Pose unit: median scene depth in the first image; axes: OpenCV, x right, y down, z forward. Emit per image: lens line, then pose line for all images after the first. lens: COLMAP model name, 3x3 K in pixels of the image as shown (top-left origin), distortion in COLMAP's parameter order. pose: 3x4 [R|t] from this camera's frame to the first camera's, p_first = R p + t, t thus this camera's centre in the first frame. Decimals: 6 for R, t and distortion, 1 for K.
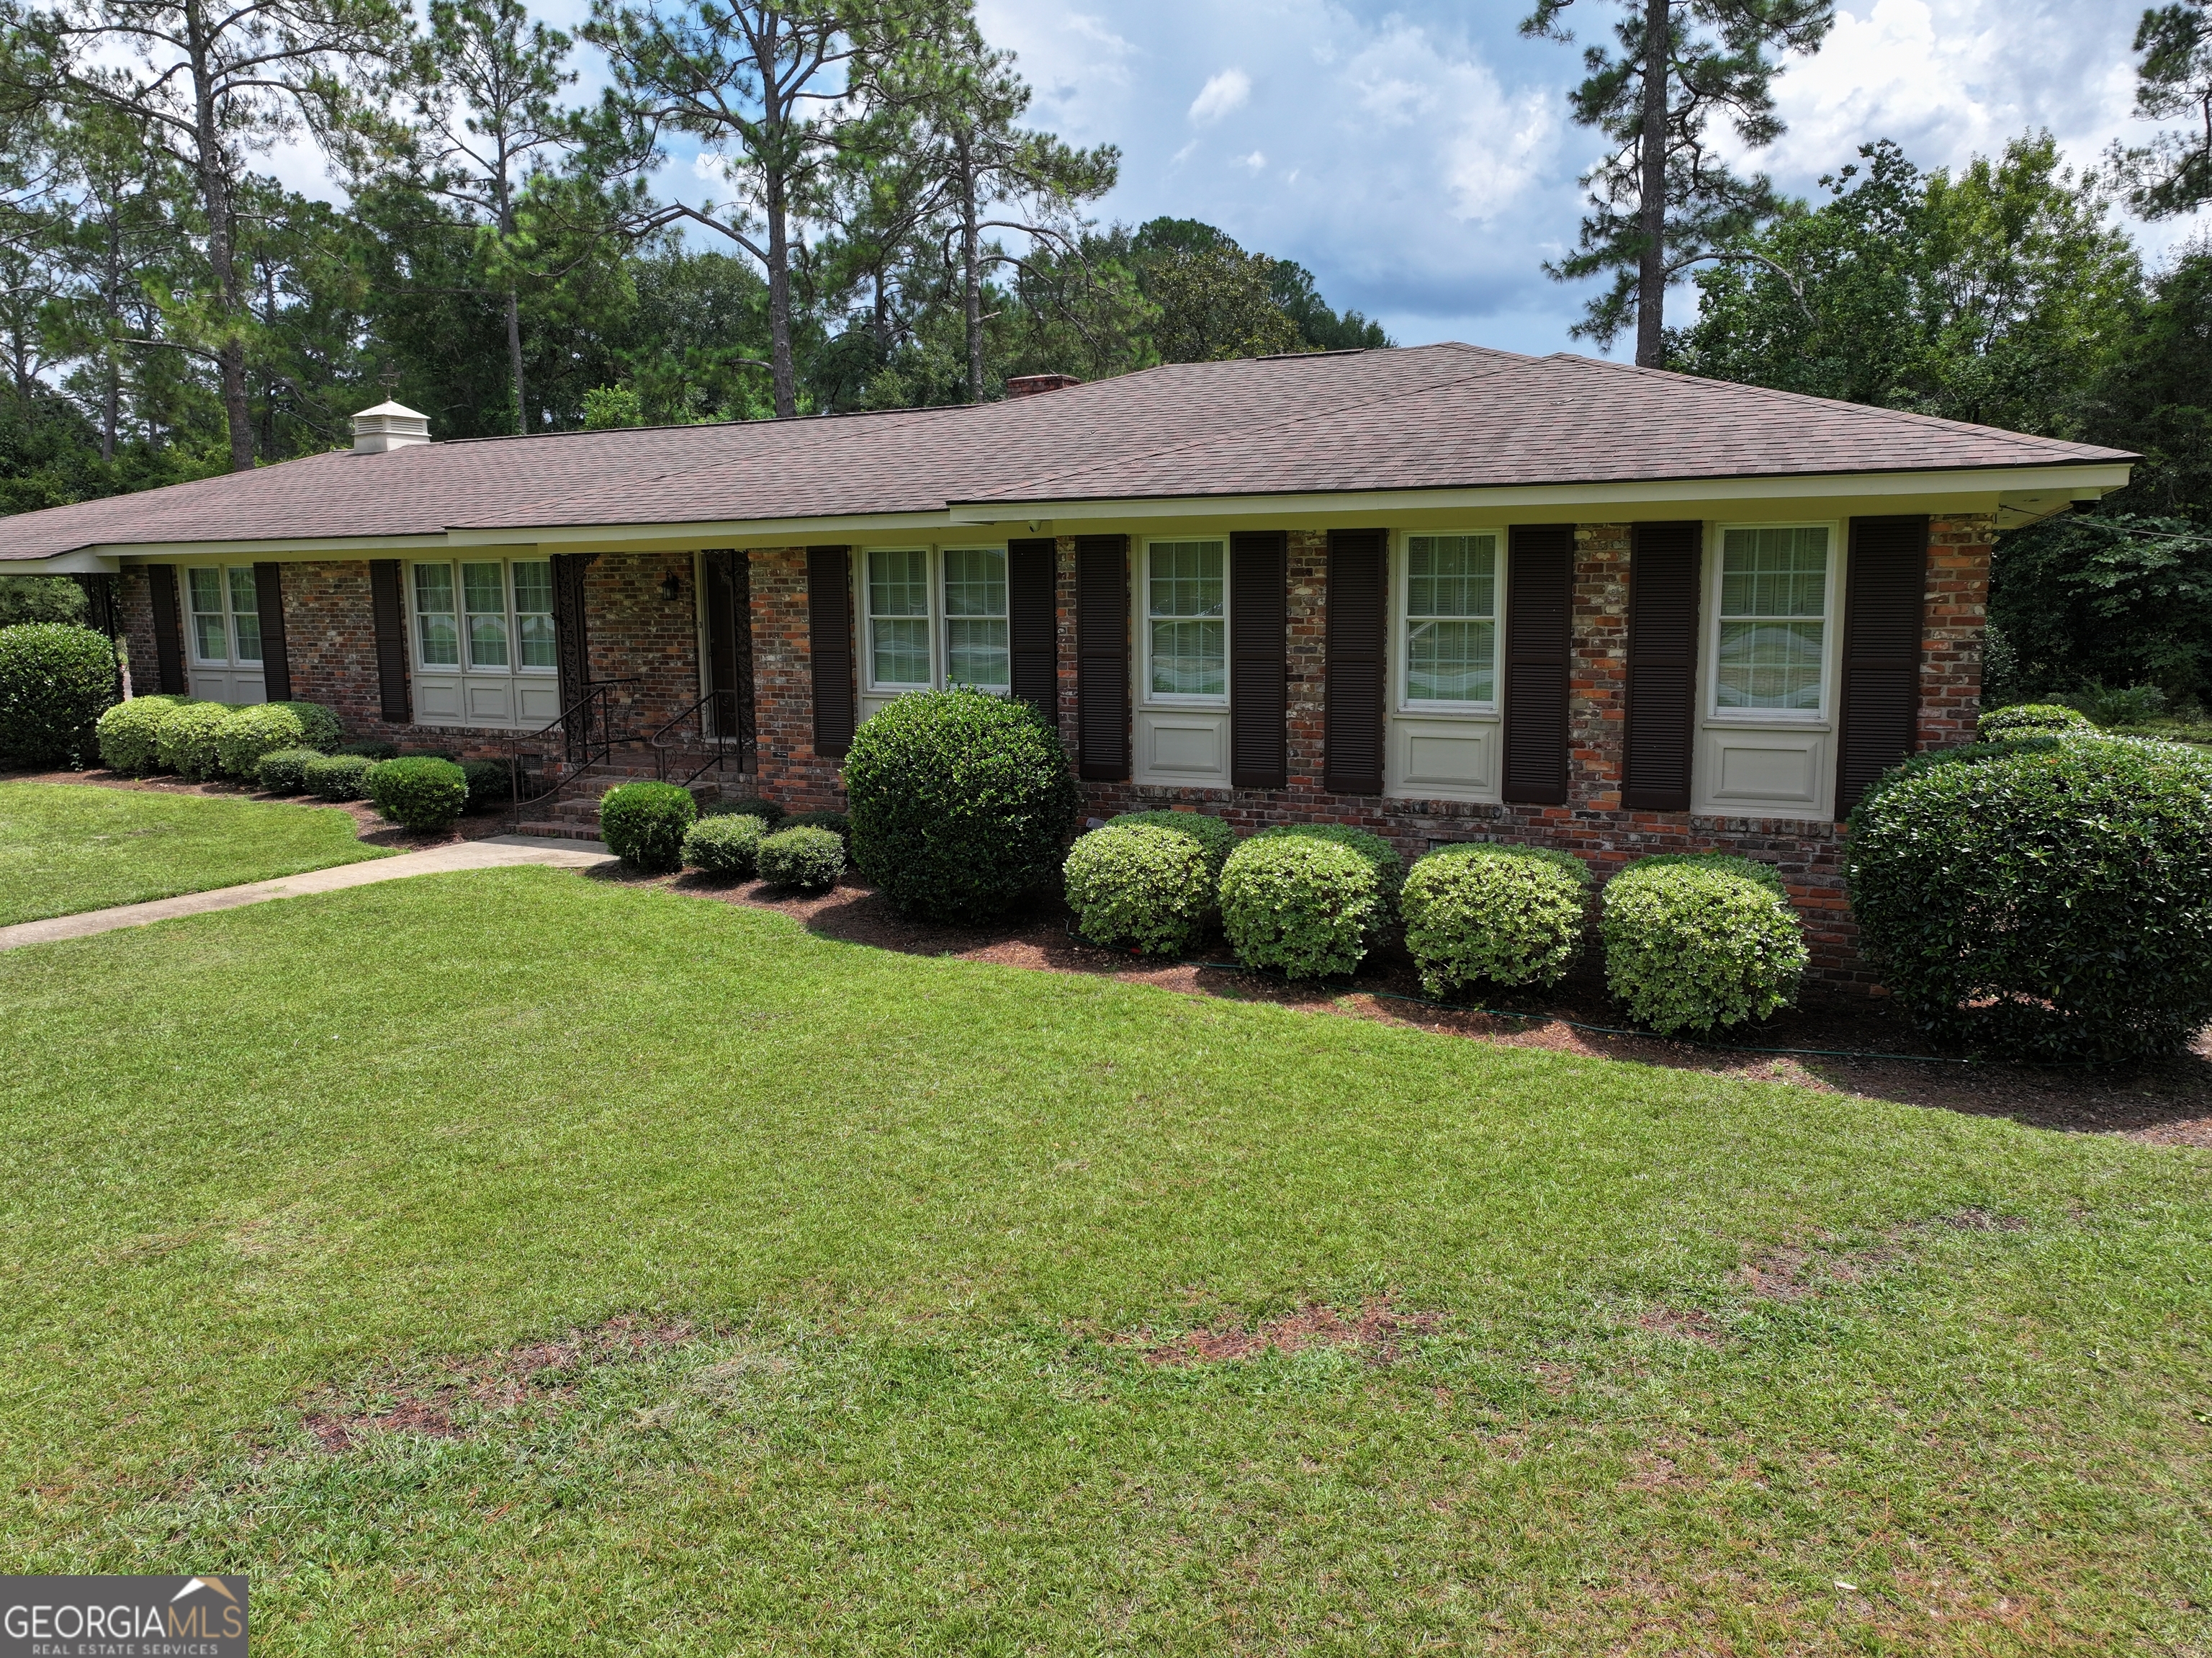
lens RADIAL K [[1552.2, 0, 1112.1], [0, 1552.2, 819.5], [0, 0, 1]] dist [-0.007854, 0.028803]
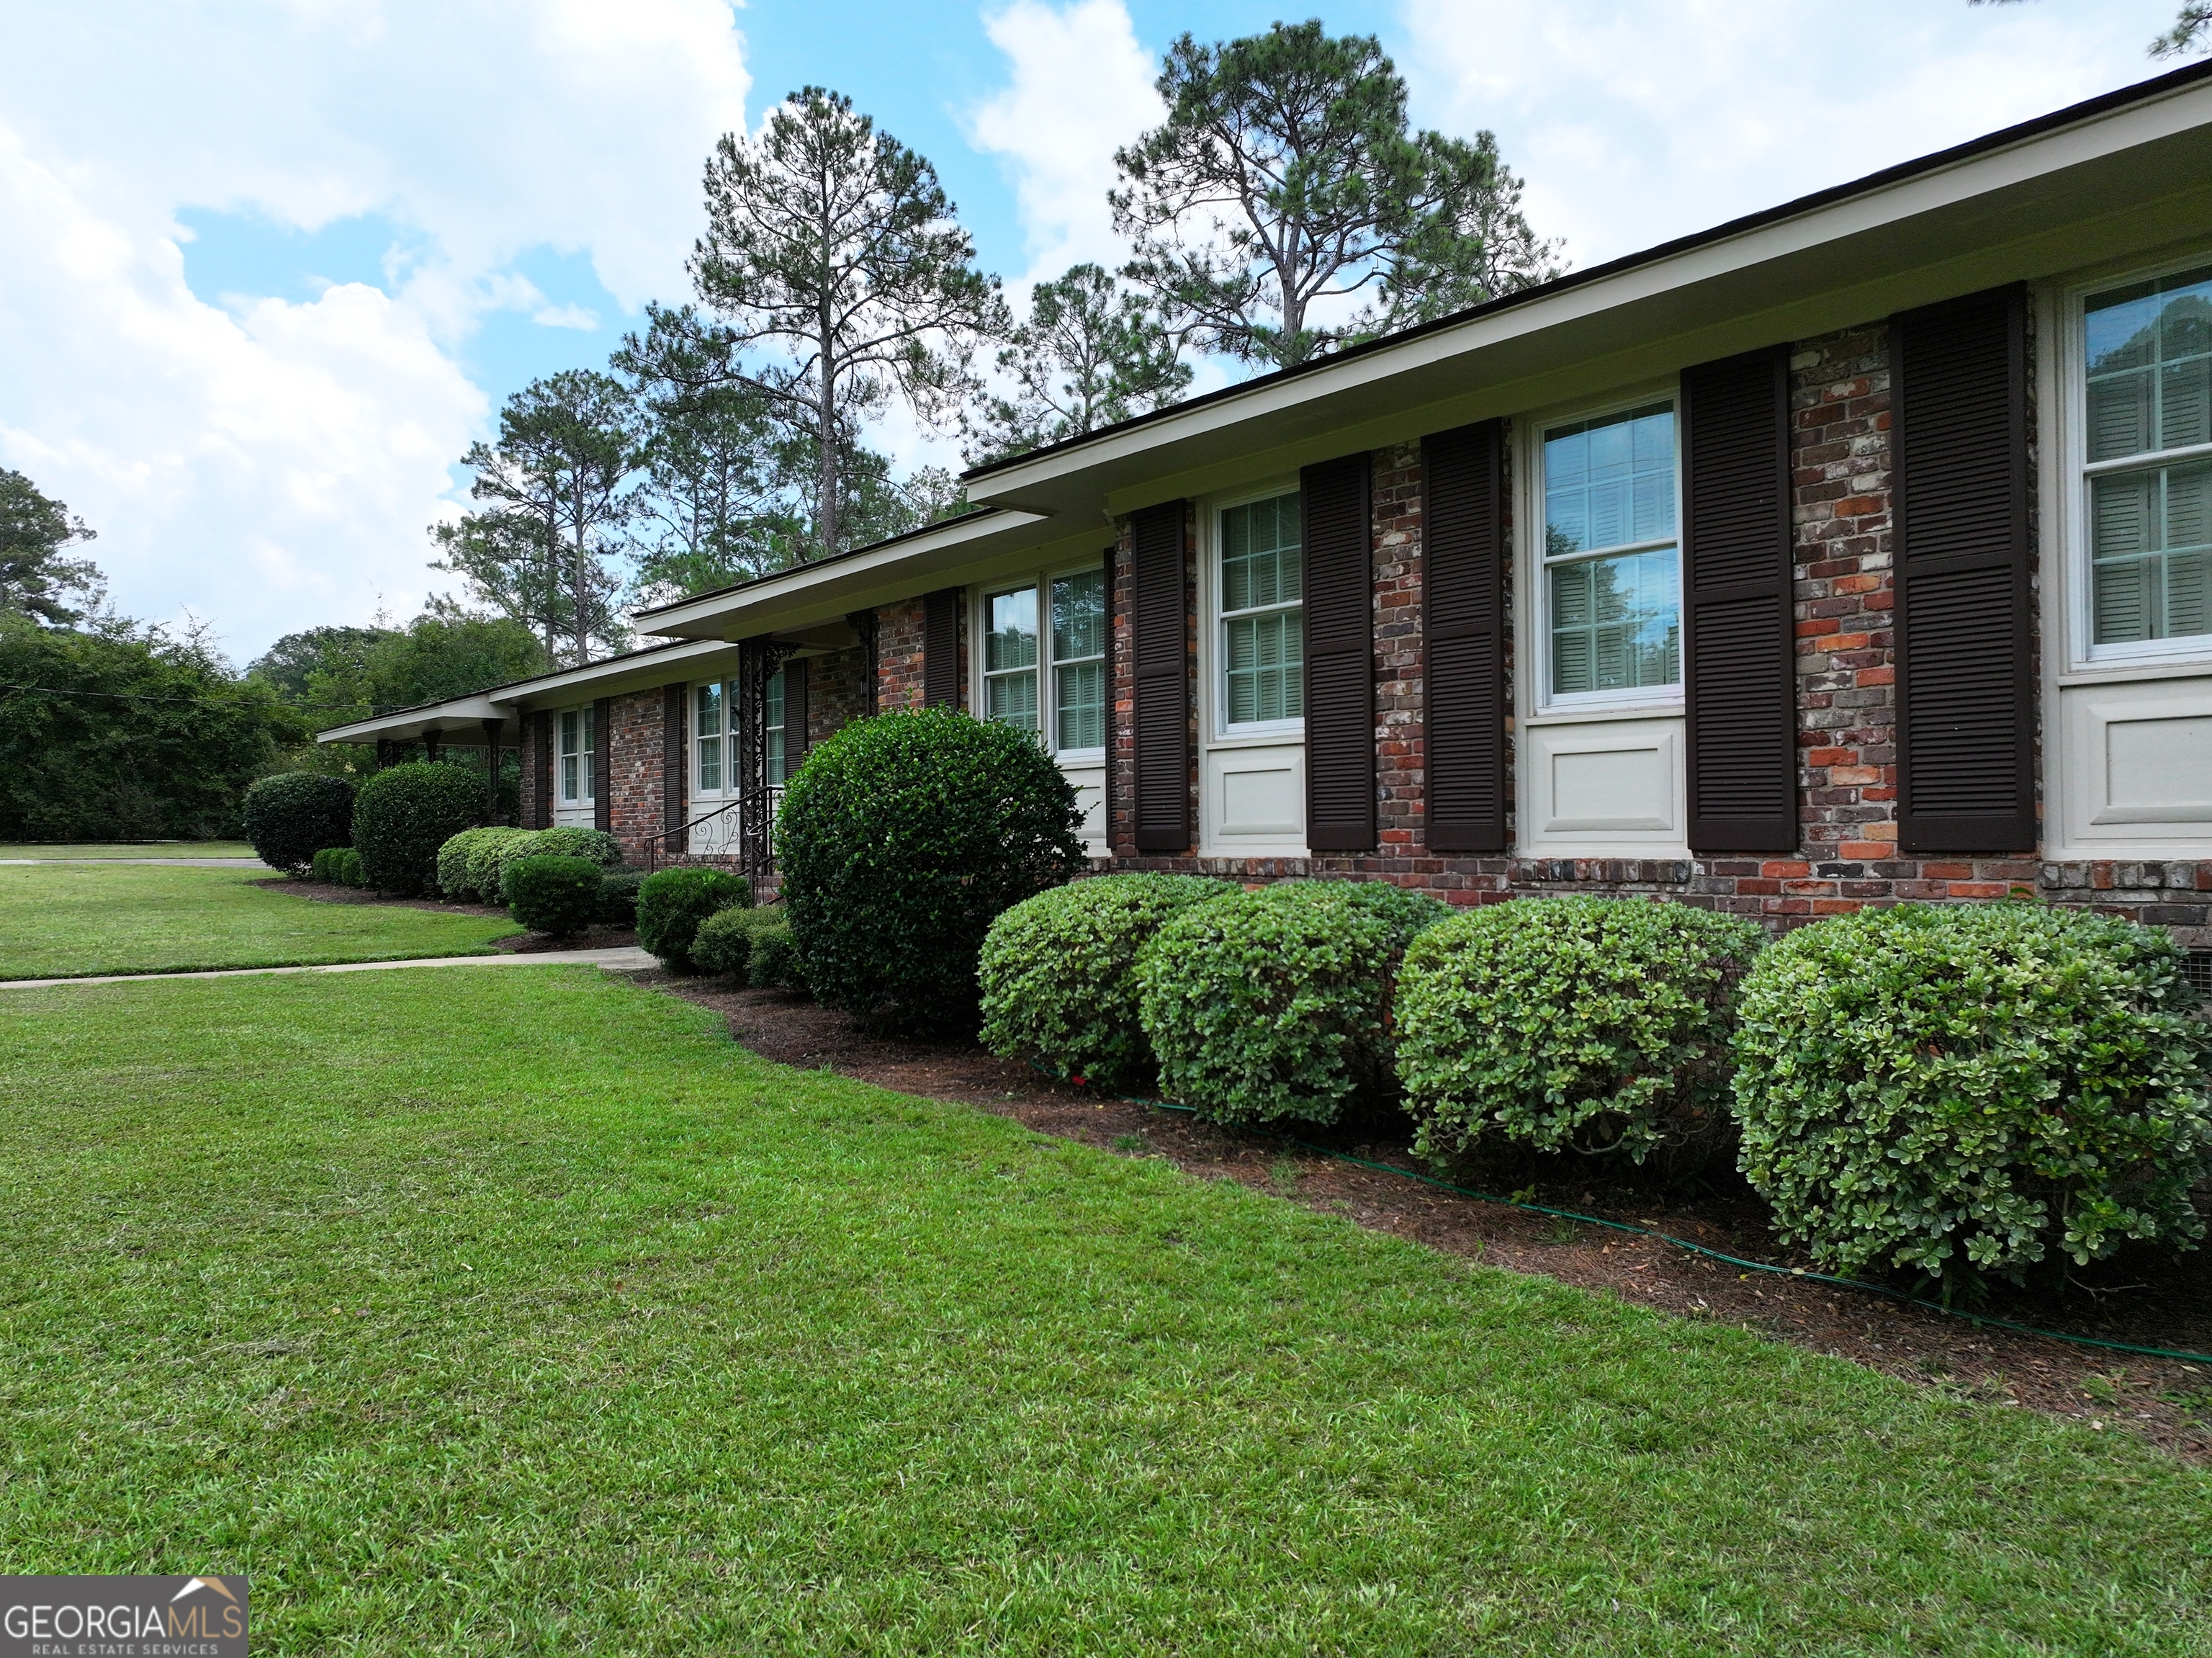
lens RADIAL K [[1548.0, 0, 1116.3], [0, 1548.0, 819.2], [0, 0, 1]] dist [0.003035, 0.001016]
pose [[0.917553, -0.003546, -0.397597, 0.282693], [-0.060696, 0.986992, -0.148874, 0.072313], [0.392953, 0.160732, 0.905402, 0.407545]]
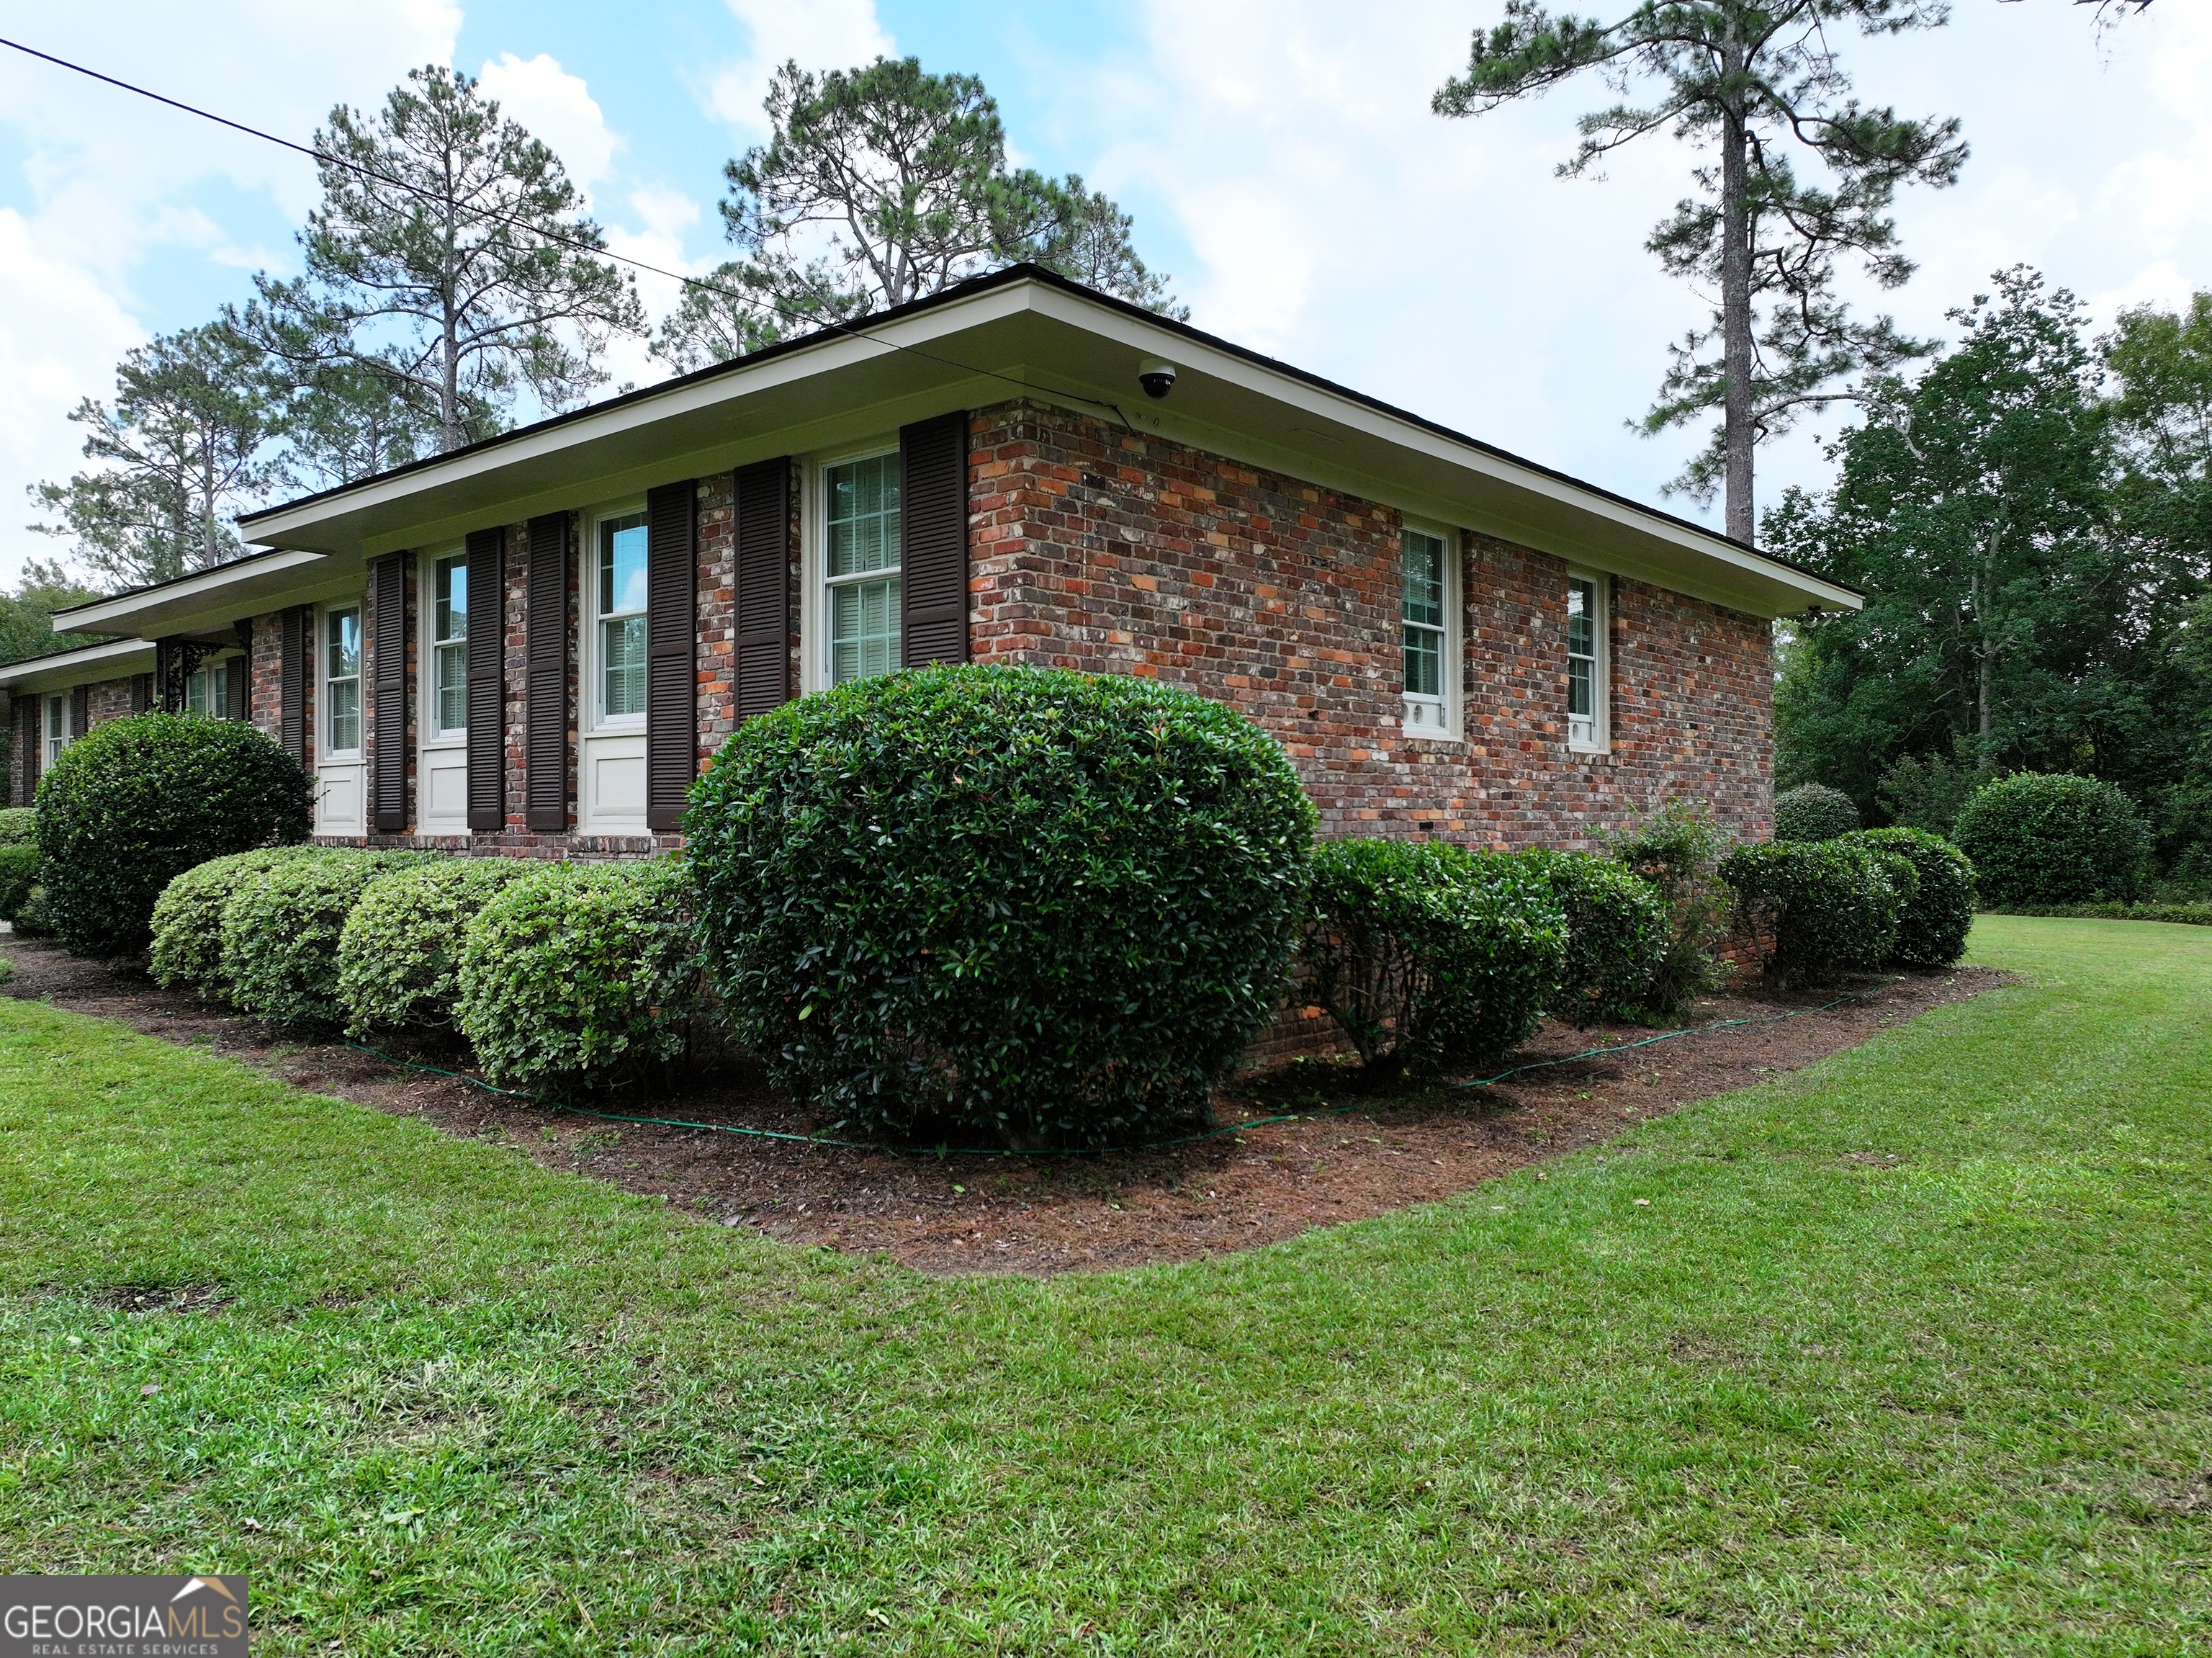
lens RADIAL K [[1552.2, 0, 1112.1], [0, 1552.2, 819.5], [0, 0, 1]] dist [-0.007854, 0.028803]
pose [[0.971935, 0.008112, -0.235108, 0.667105], [-0.045106, 0.987288, -0.152404, 0.092854], [0.230883, 0.158732, 0.959946, 0.288236]]
